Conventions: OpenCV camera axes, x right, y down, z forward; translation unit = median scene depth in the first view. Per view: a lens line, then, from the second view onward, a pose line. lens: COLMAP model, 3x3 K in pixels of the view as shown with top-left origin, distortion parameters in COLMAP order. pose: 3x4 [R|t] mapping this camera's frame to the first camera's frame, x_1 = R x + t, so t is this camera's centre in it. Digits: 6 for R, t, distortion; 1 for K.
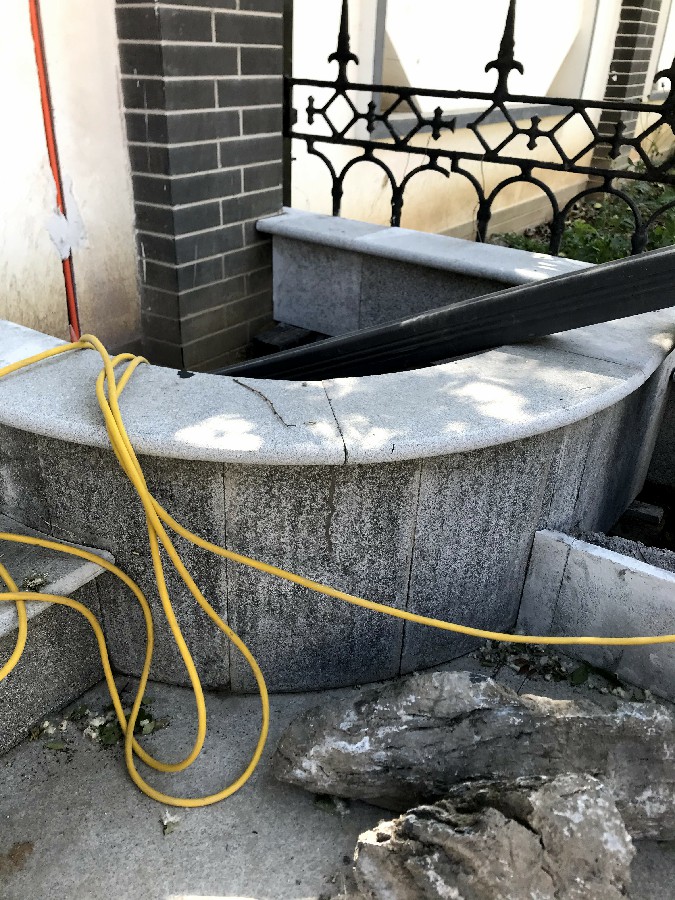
lens RADIAL K [[743.7, 0, 337.5], [0, 743.7, 450.0], [0, 0, 1]] dist [0.021842, -0.008793]
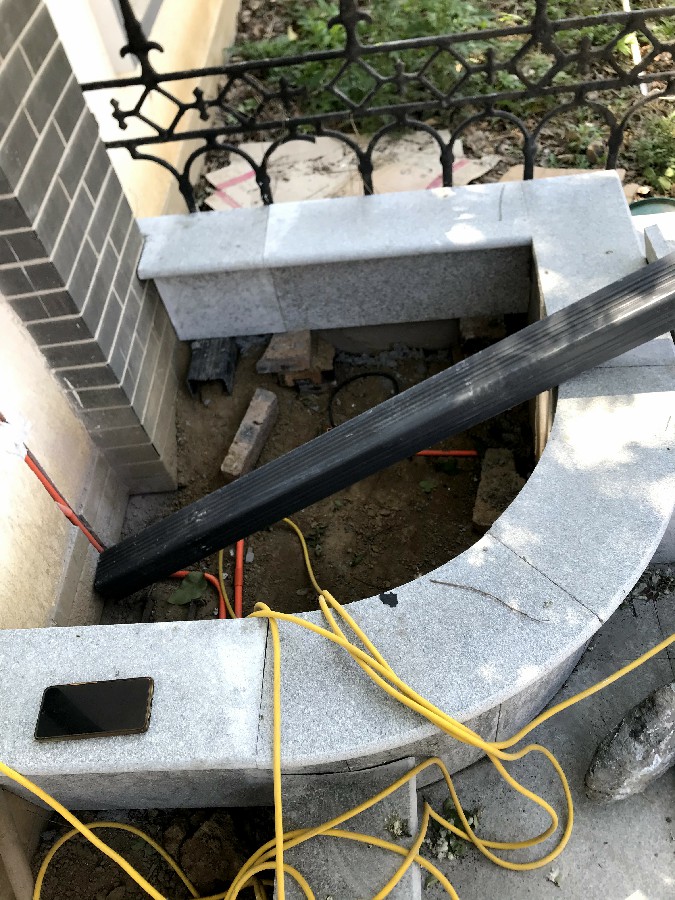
lens RADIAL K [[743.7, 0, 337.5], [0, 743.7, 450.0], [0, 0, 1]] dist [0.021842, -0.008793]
pose [[0.828177, -0.520694, 0.207365, -0.220471], [0.404577, 0.811449, 0.421744, -0.444423], [-0.387866, -0.265384, 0.882684, 0.081370]]
